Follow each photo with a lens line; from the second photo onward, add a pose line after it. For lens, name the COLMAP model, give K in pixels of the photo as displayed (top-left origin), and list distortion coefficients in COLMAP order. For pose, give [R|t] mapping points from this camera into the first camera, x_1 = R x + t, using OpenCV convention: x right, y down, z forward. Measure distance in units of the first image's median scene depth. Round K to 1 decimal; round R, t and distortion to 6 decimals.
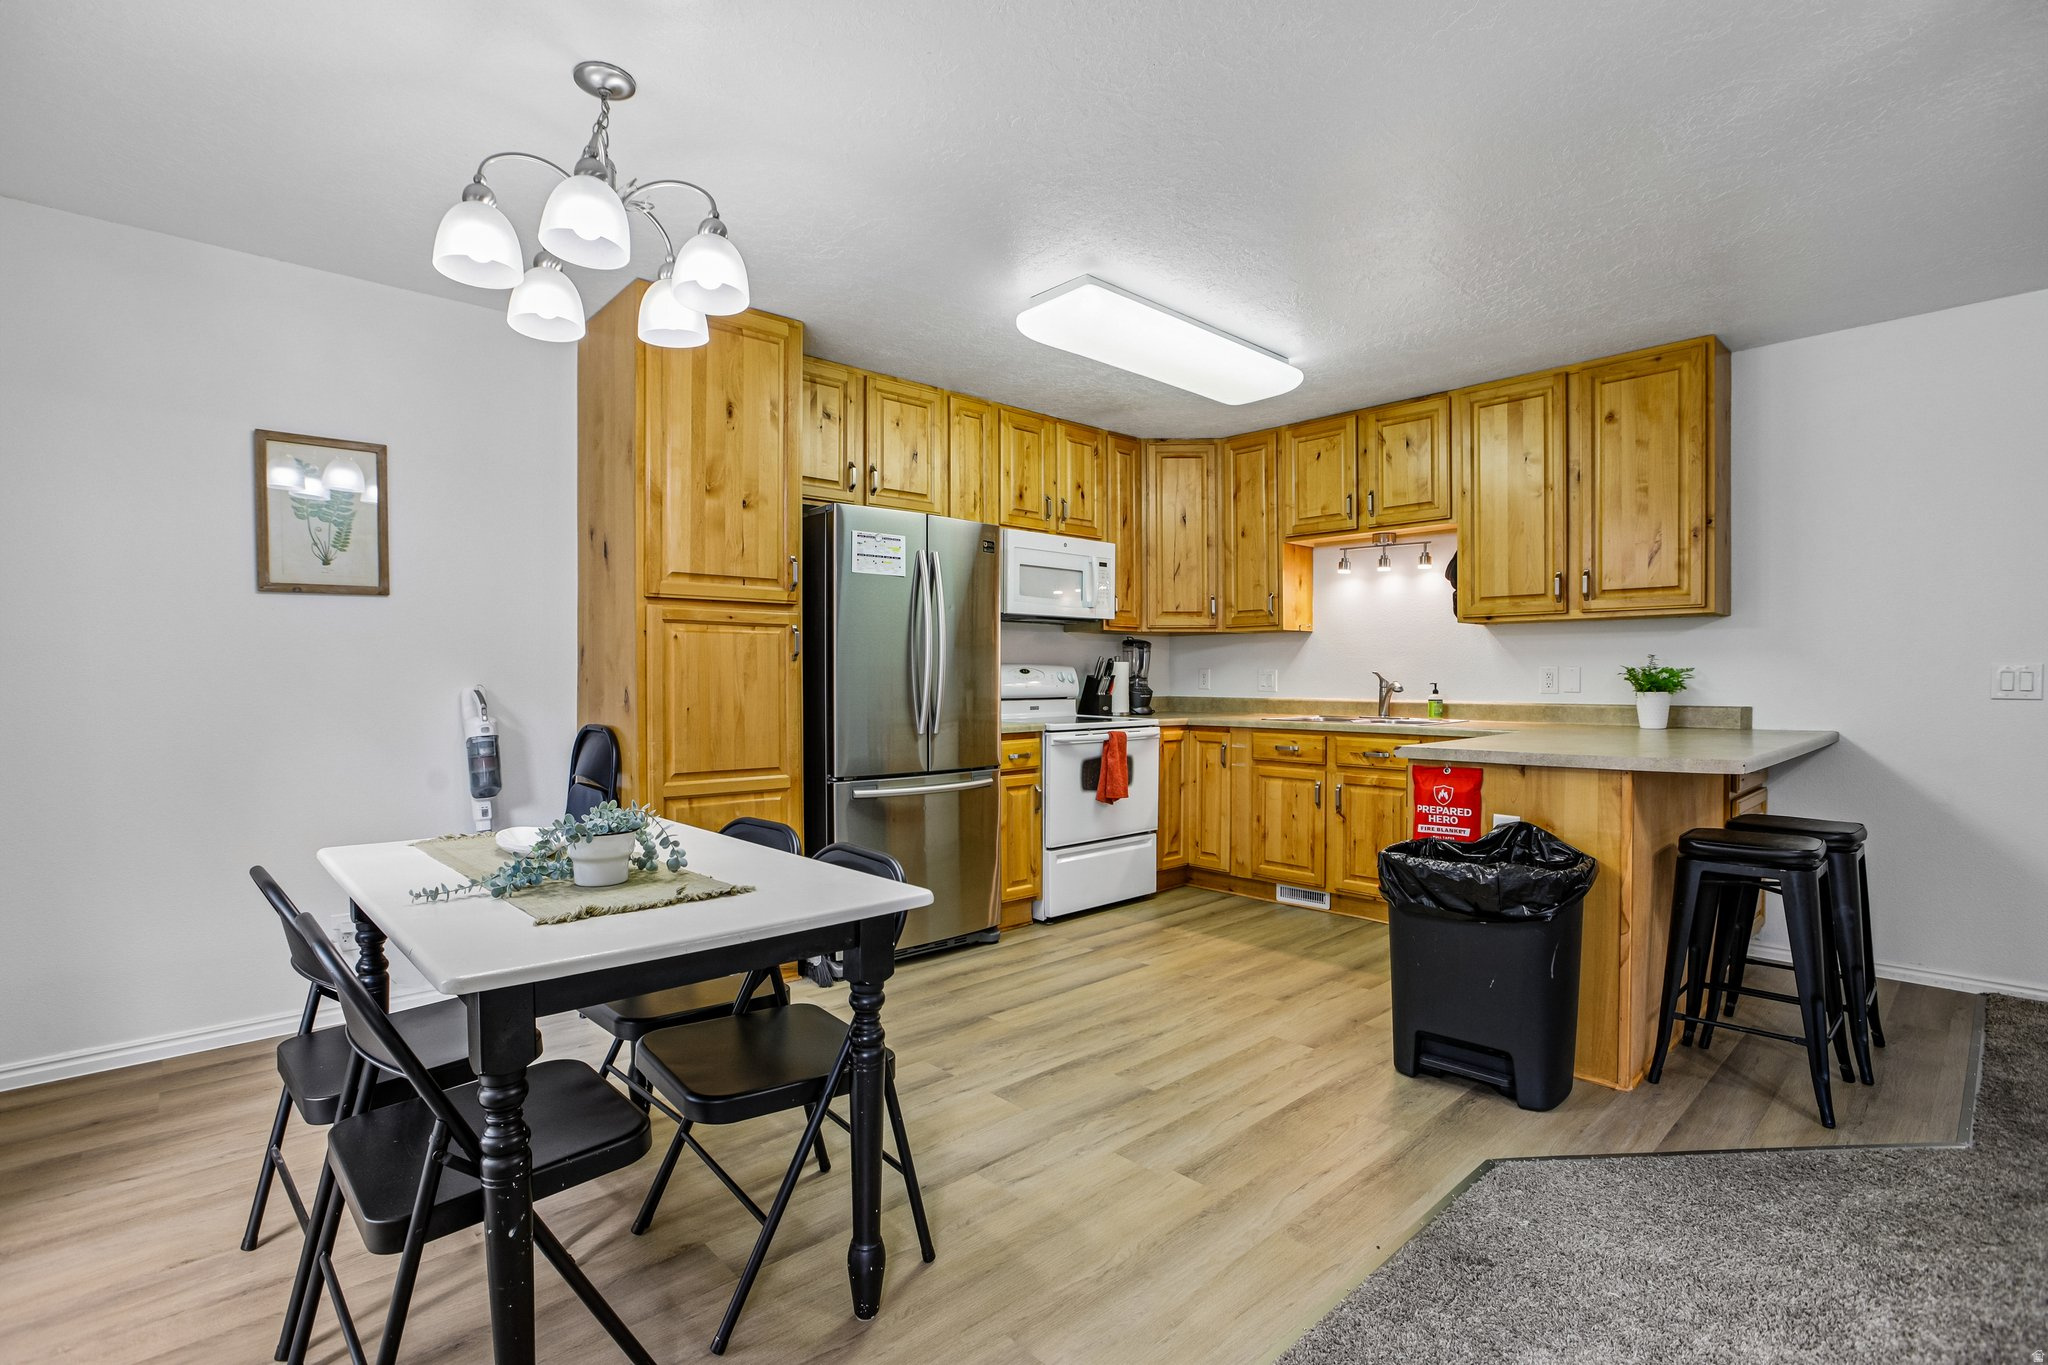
lens RADIAL K [[966.7, 0, 1024.0], [0, 966.7, 682.5], [0, 0, 1]] dist [-0.057407, 0.020965]
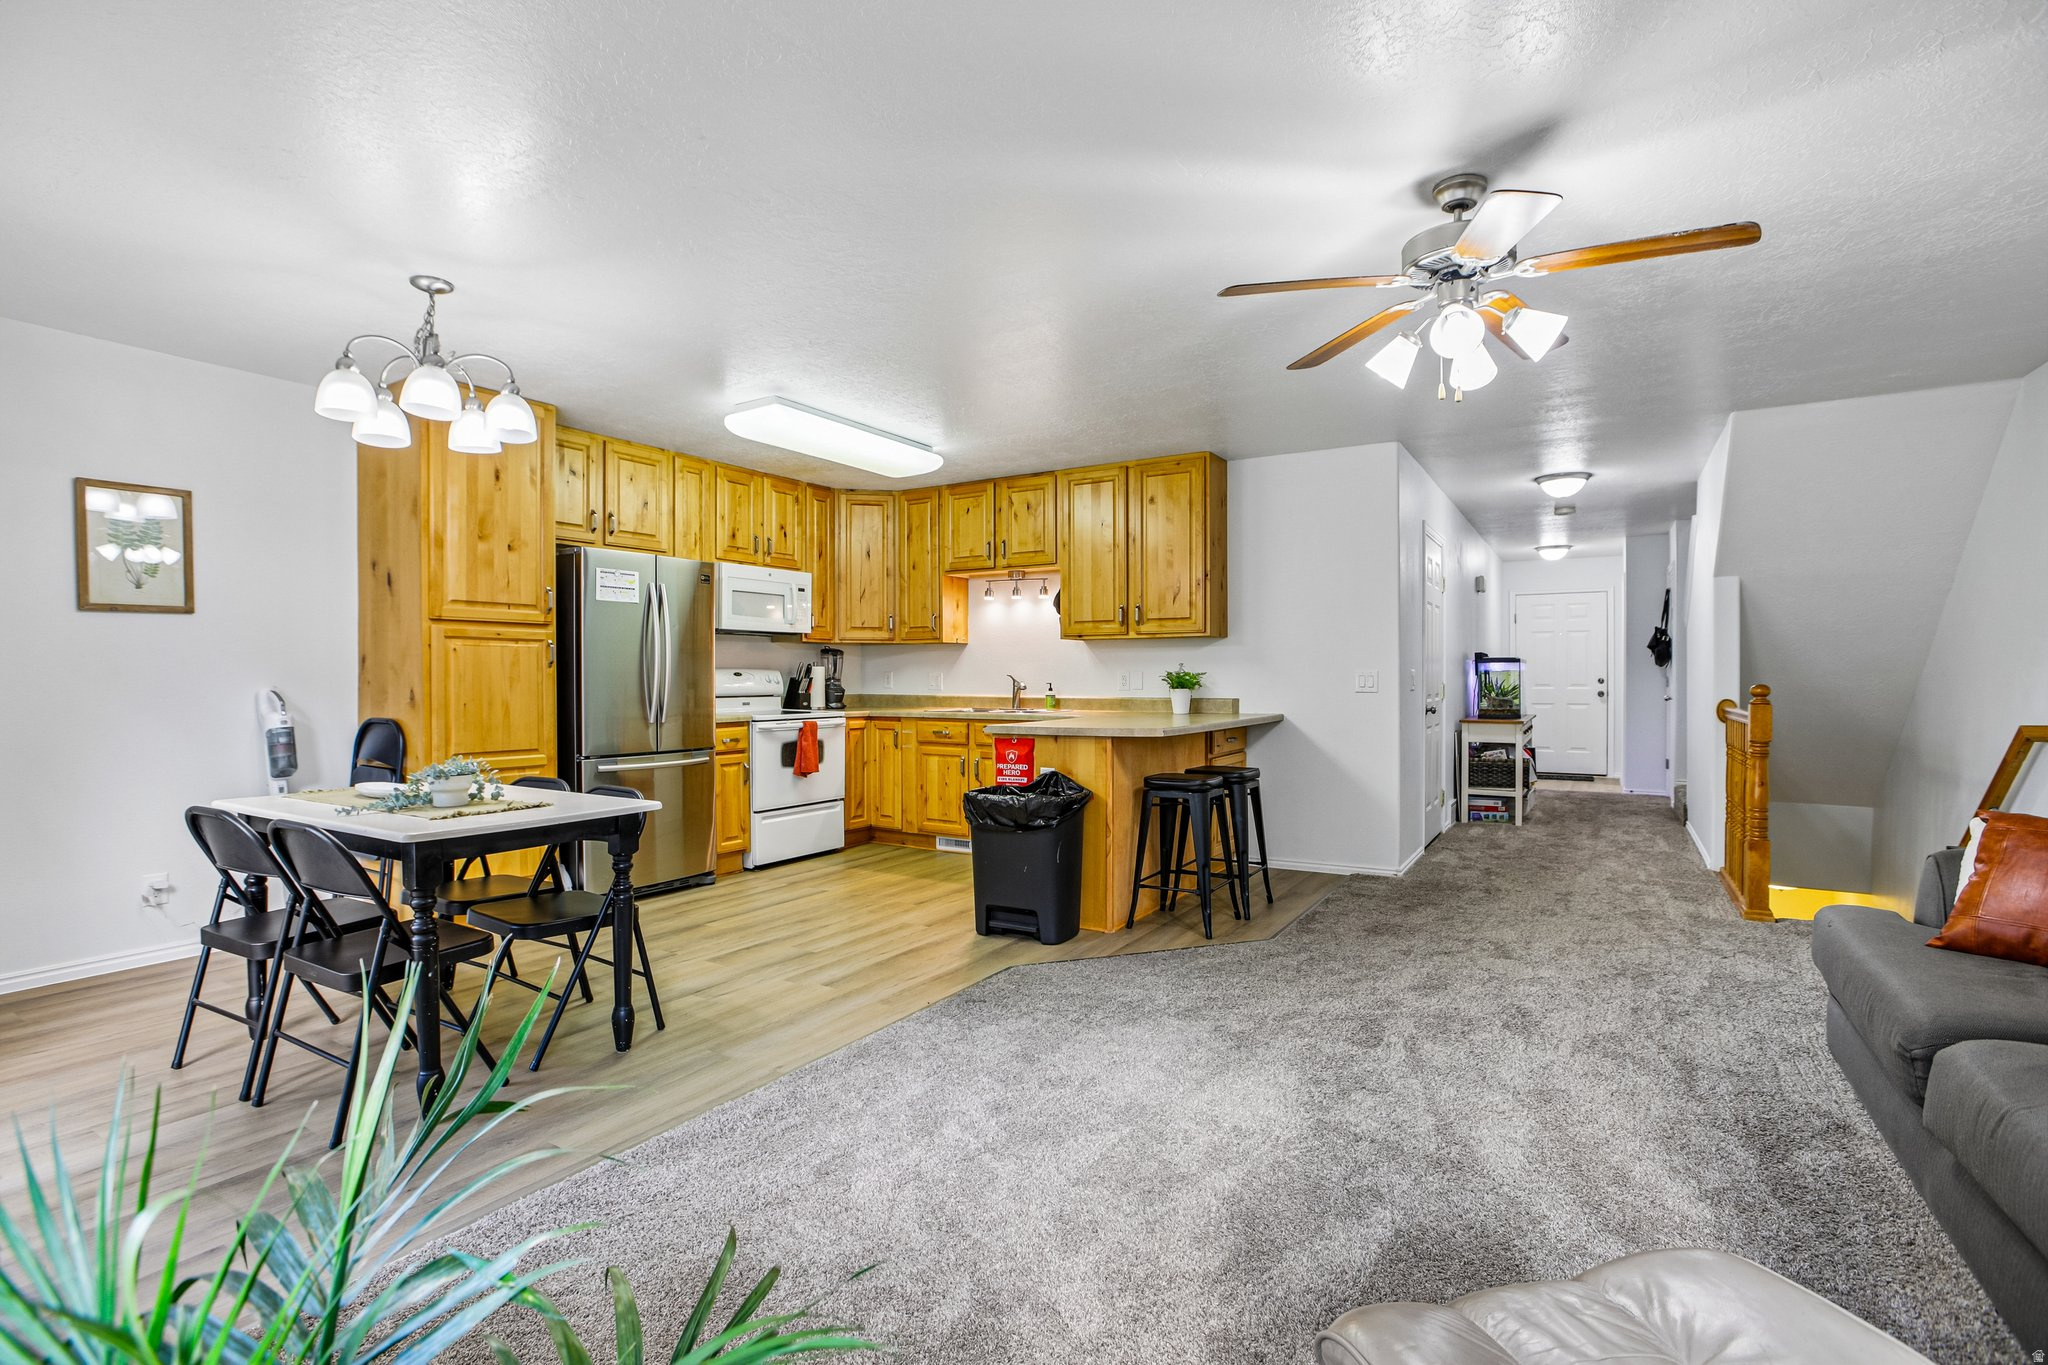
lens RADIAL K [[978.0, 0, 1024.0], [0, 978.0, 682.5], [0, 0, 1]] dist [-0.062780, 0.032755]
pose [[0.964938, -0.002390, 0.262466, 0.035444], [0.002303, 0.999997, 0.000638, -0.001182], [-0.262467, -0.000011, 0.964941, -0.393858]]
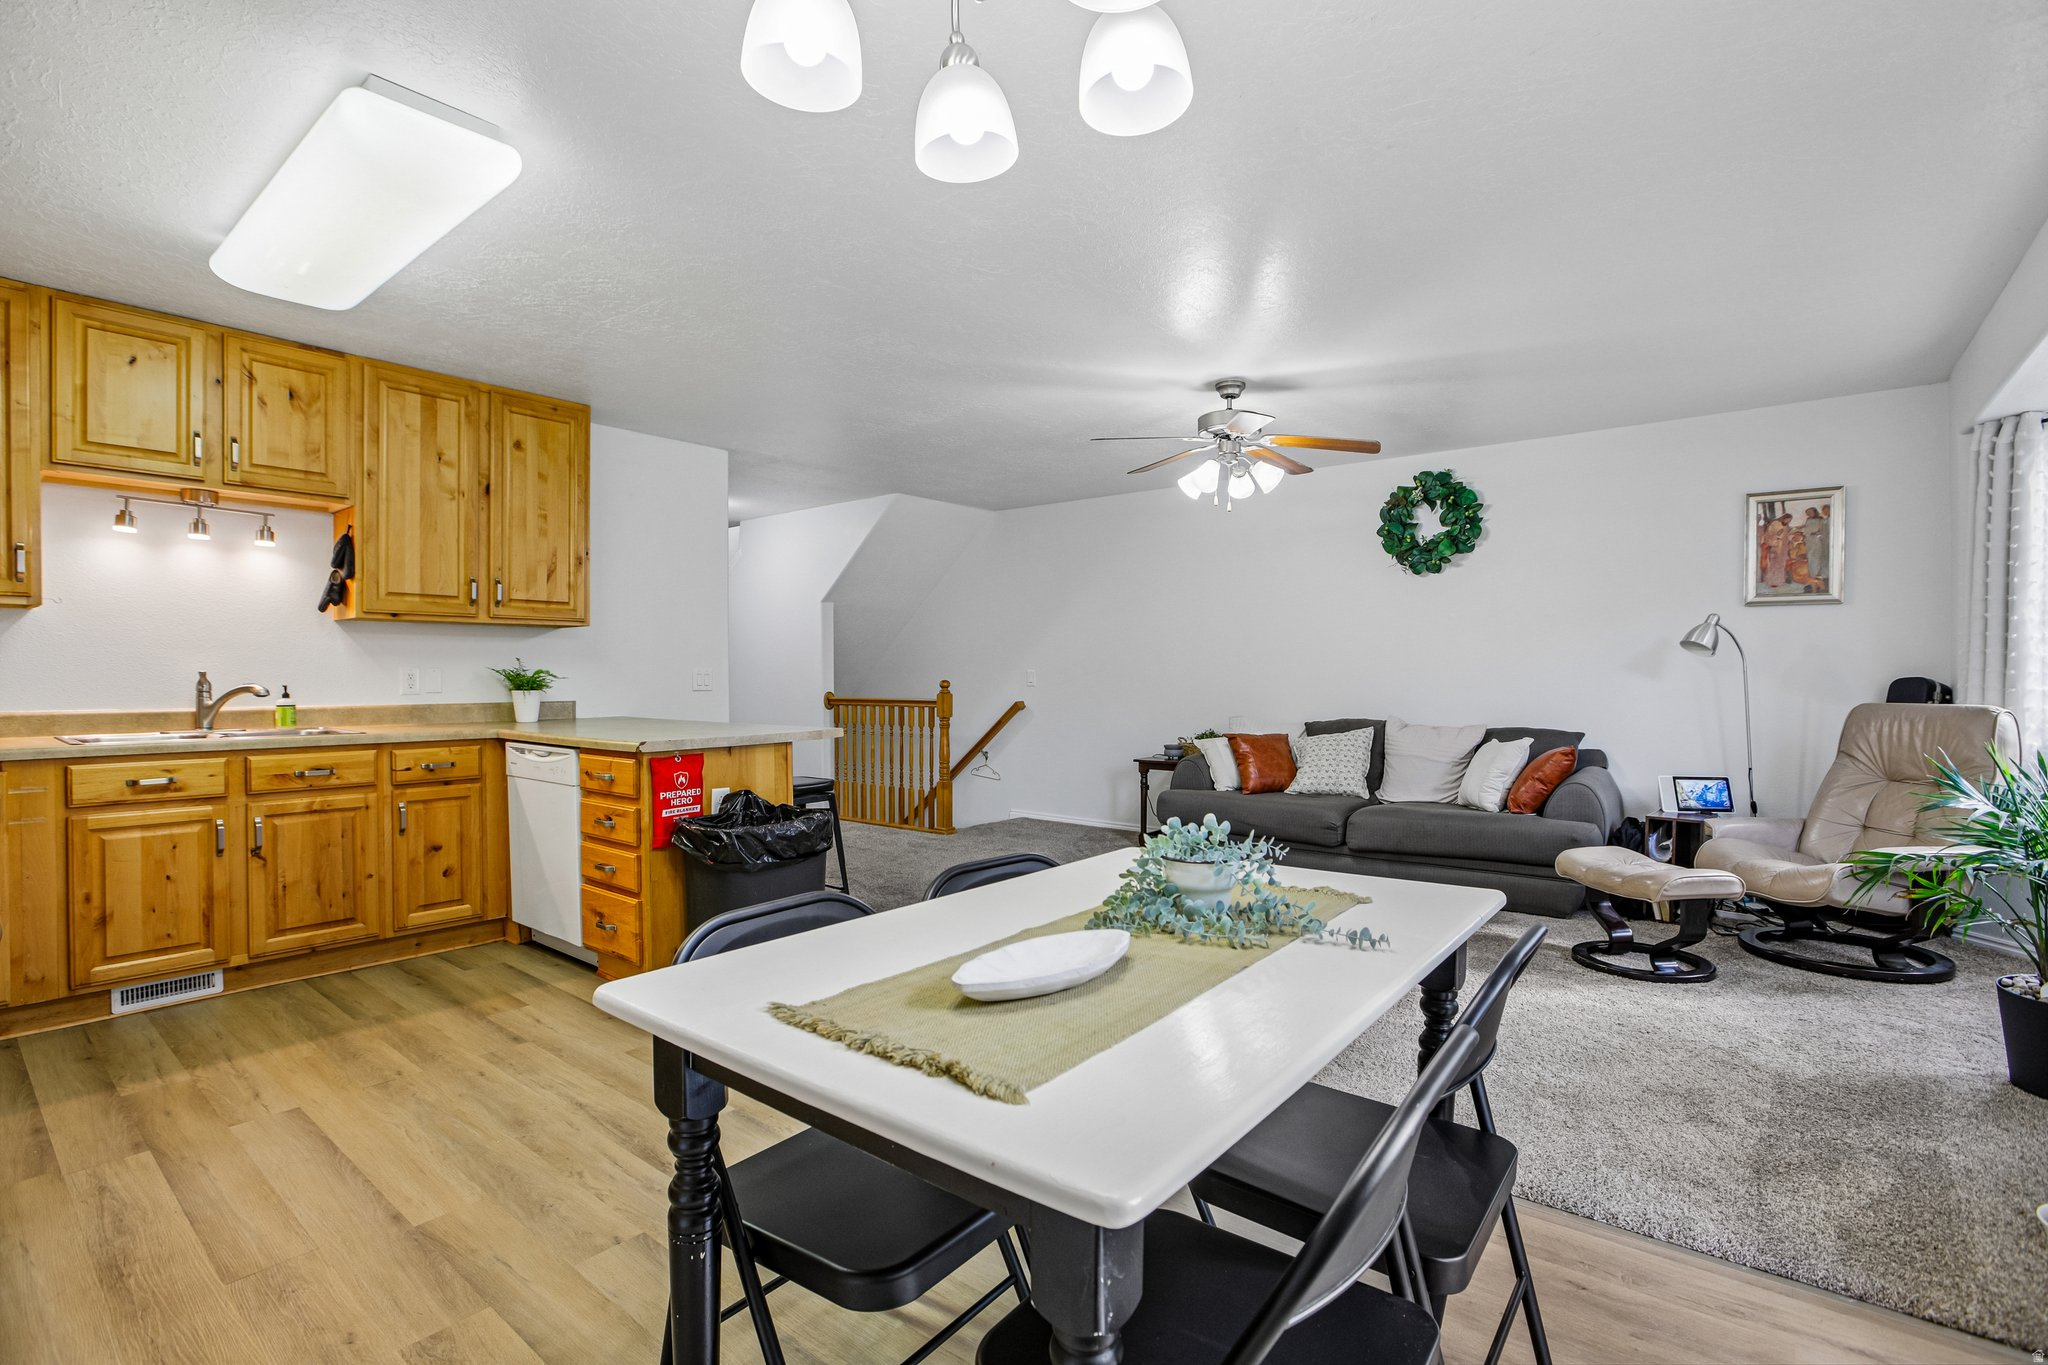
lens RADIAL K [[966.7, 0, 1024.0], [0, 966.7, 682.5], [0, 0, 1]] dist [-0.057407, 0.020965]
pose [[-0.158347, -0.004292, 0.987374, -0.581018], [0.007042, 0.999960, 0.005476, -0.002154], [-0.987358, 0.007821, -0.158310, 0.589521]]
